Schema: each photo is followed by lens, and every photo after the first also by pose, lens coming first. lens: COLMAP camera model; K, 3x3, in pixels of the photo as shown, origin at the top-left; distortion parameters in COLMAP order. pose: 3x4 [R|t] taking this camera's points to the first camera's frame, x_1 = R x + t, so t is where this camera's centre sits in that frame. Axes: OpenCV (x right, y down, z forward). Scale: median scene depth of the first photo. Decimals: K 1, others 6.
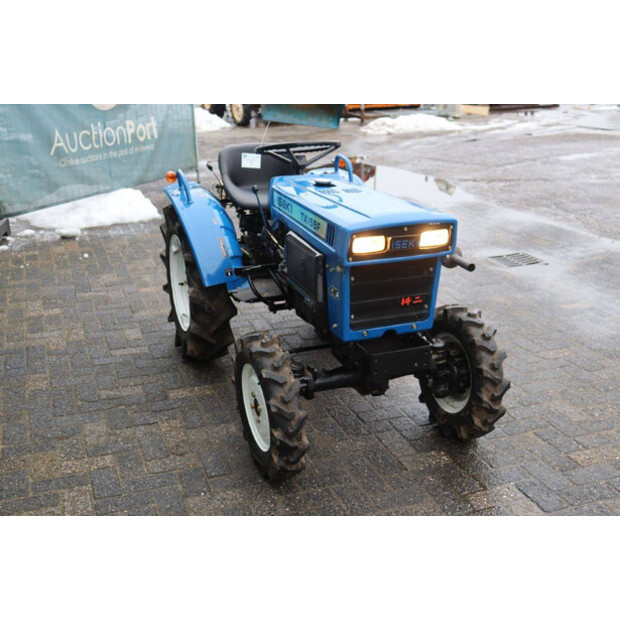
lens RADIAL K [[745.8, 0, 311.6], [0, 745.8, 311.8], [0, 0, 1]] dist [0.014579, 0.000000]
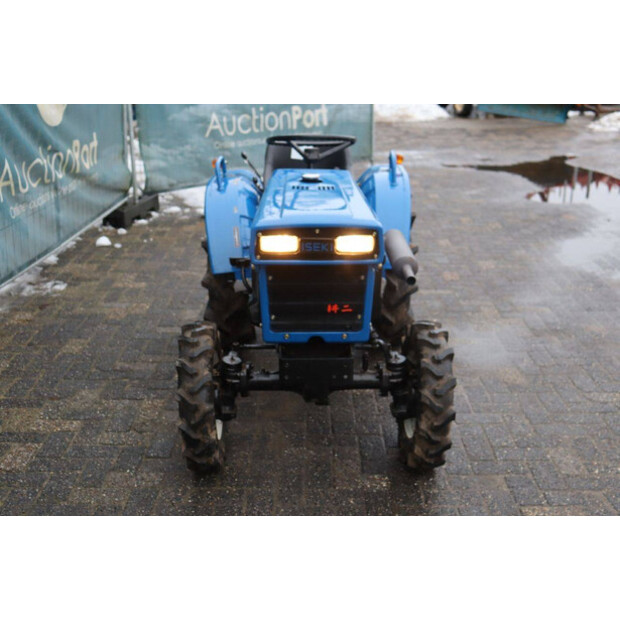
lens RADIAL K [[787.3, 0, 310.2], [0, 787.3, 308.9], [0, 0, 1]] dist [0.038652, 0.000000]
pose [[0.938867, 0.120696, -0.322431, 0.392647], [-0.121177, 0.992456, 0.018661, -0.026837], [0.322250, 0.021551, 0.946409, 0.043935]]
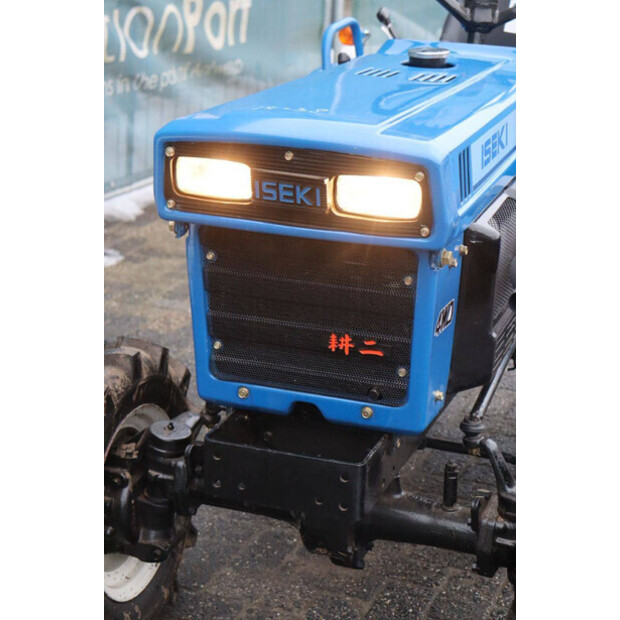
lens RADIAL K [[1433.3, 0, 309.8], [0, 1433.3, 309.5], [0, 0, 1]] dist [0.429002, 0.000000]
pose [[0.747624, 0.223463, -0.625398, 0.560796], [-0.248405, 0.967430, 0.048723, -0.061923], [0.615917, 0.118926, 0.778783, 0.349416]]
